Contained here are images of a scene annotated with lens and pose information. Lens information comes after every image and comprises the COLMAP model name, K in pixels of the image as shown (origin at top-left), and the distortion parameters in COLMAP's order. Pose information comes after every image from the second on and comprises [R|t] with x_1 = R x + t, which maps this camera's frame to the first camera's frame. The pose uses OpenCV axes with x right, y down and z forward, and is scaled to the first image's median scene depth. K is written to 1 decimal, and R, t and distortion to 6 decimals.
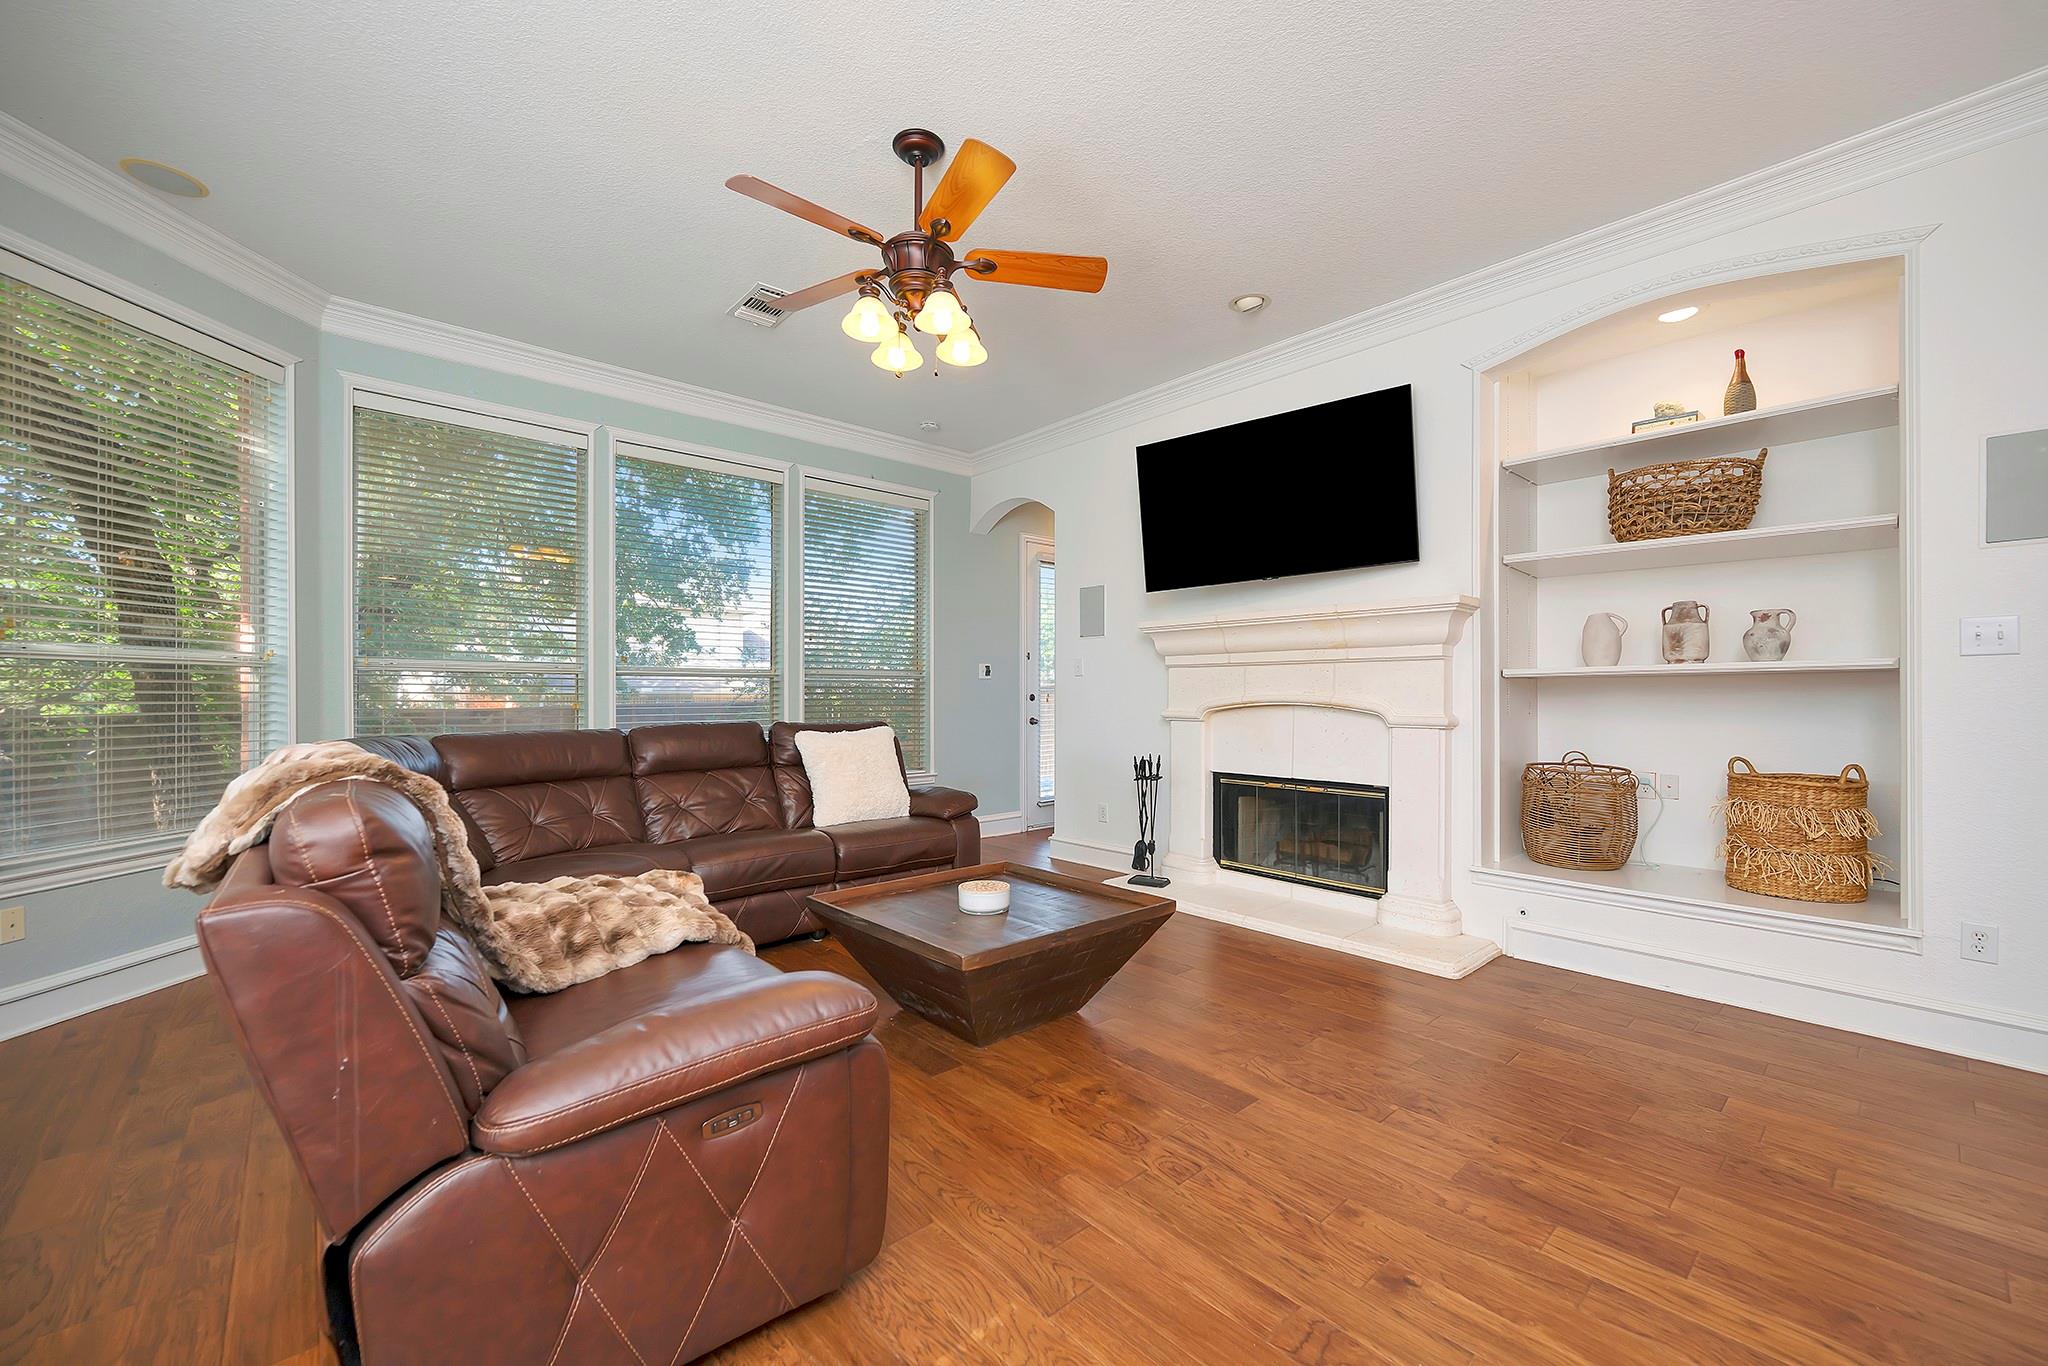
lens RADIAL K [[805.3, 0, 1025.5], [0, 805.3, 689.4], [0, 0, 1]] dist [-0.002384, -0.000291]
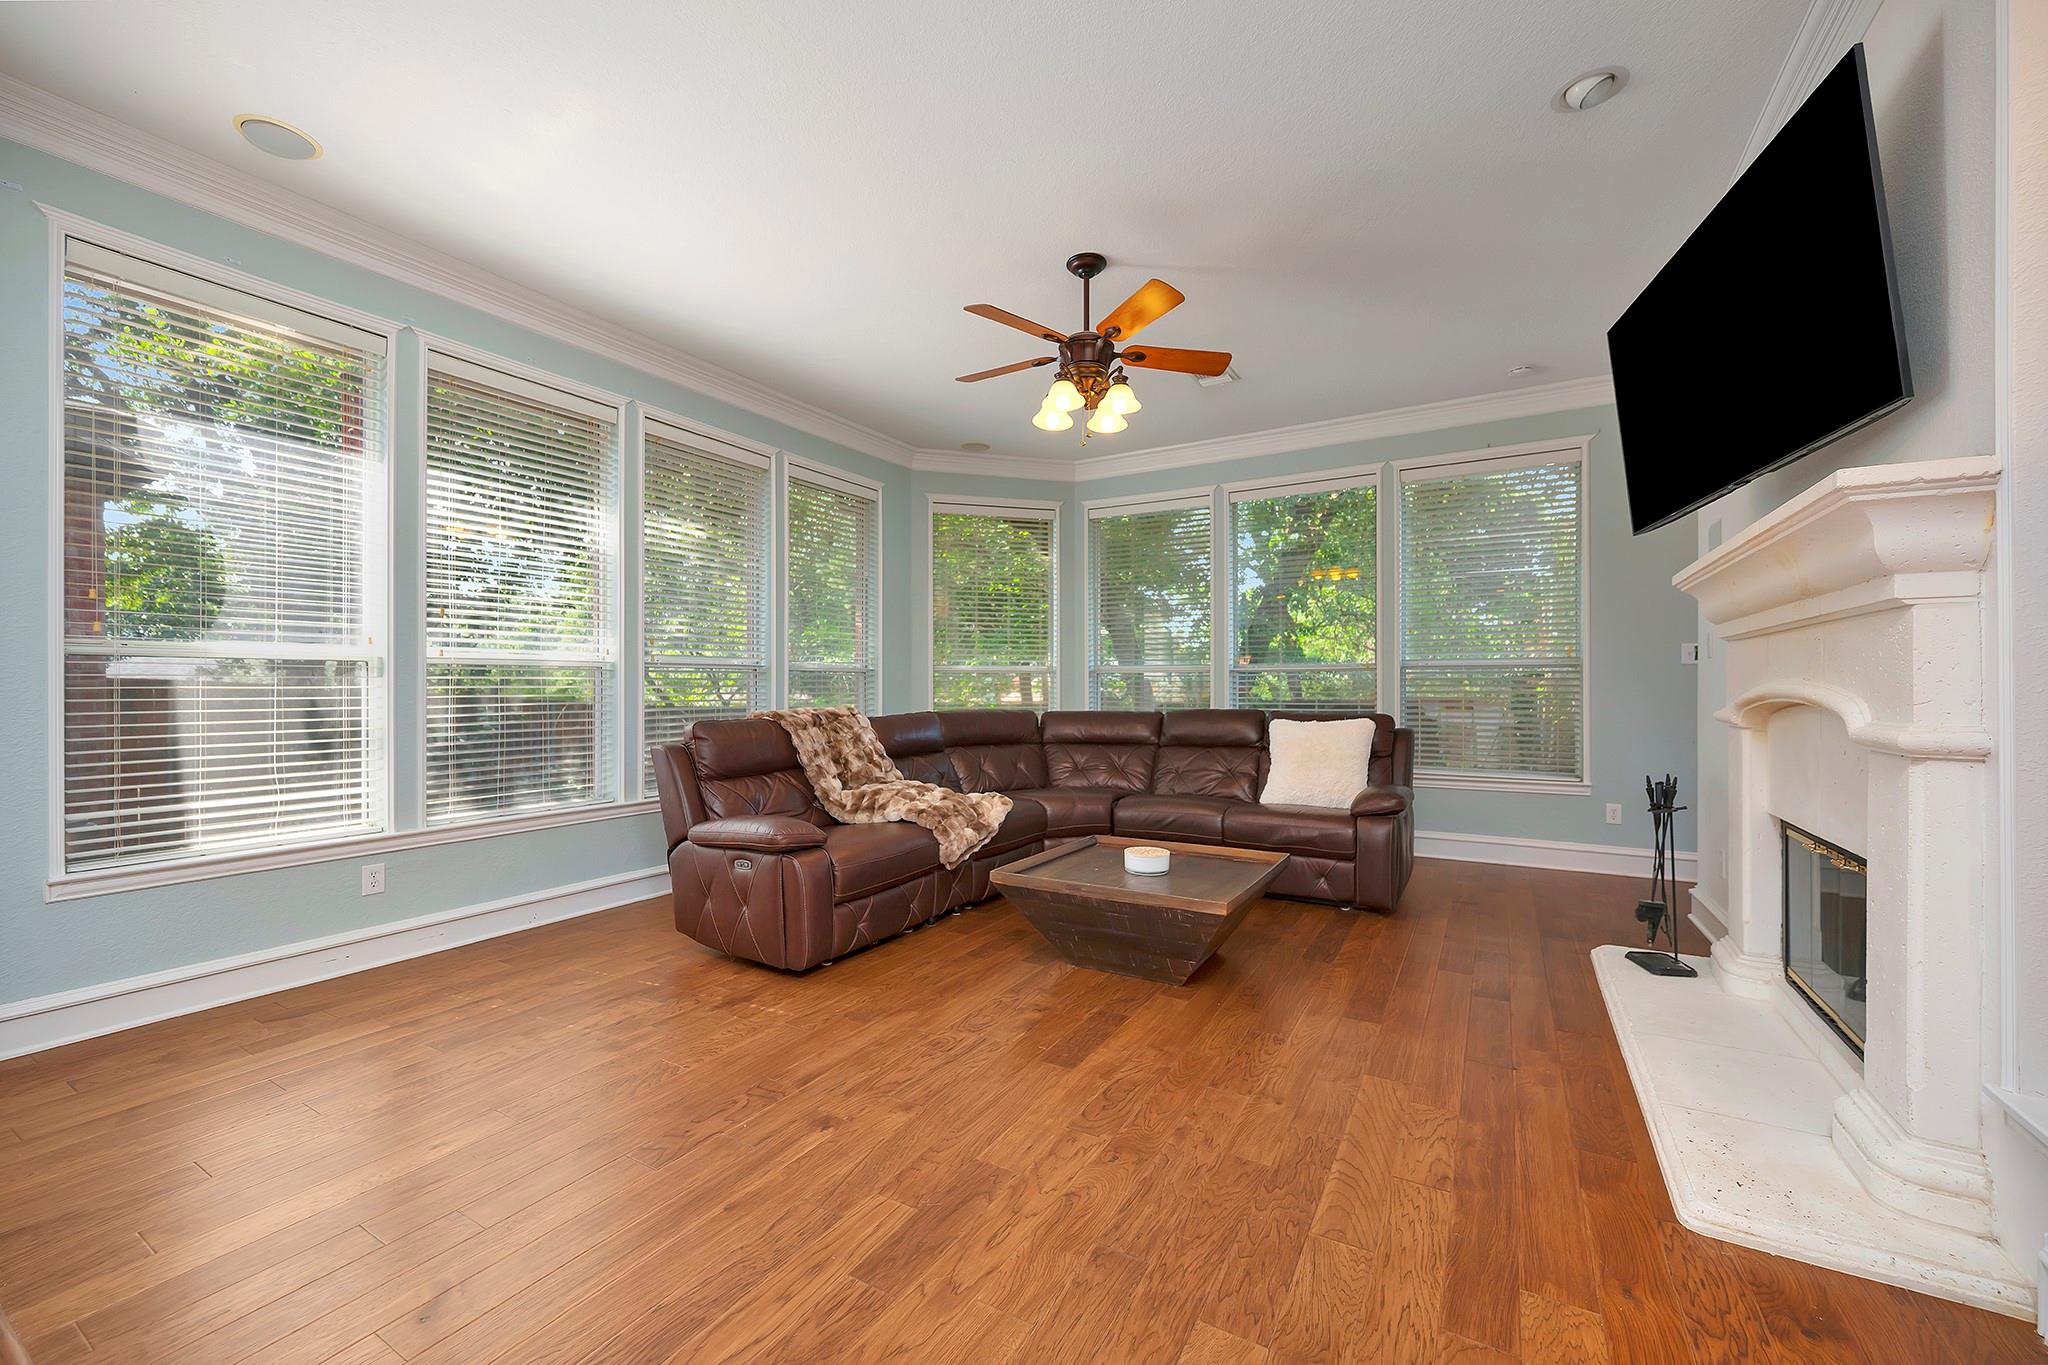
lens RADIAL K [[805.3, 0, 1067.1], [0, 805.3, 687.8], [0, 0, 1]] dist [-0.002384, -0.000291]
pose [[0.331856, -0.002281, -0.943327, 1.514310], [0.009962, 0.999950, 0.001087, 0.006548], [0.943278, -0.009758, 0.331862, 0.759652]]
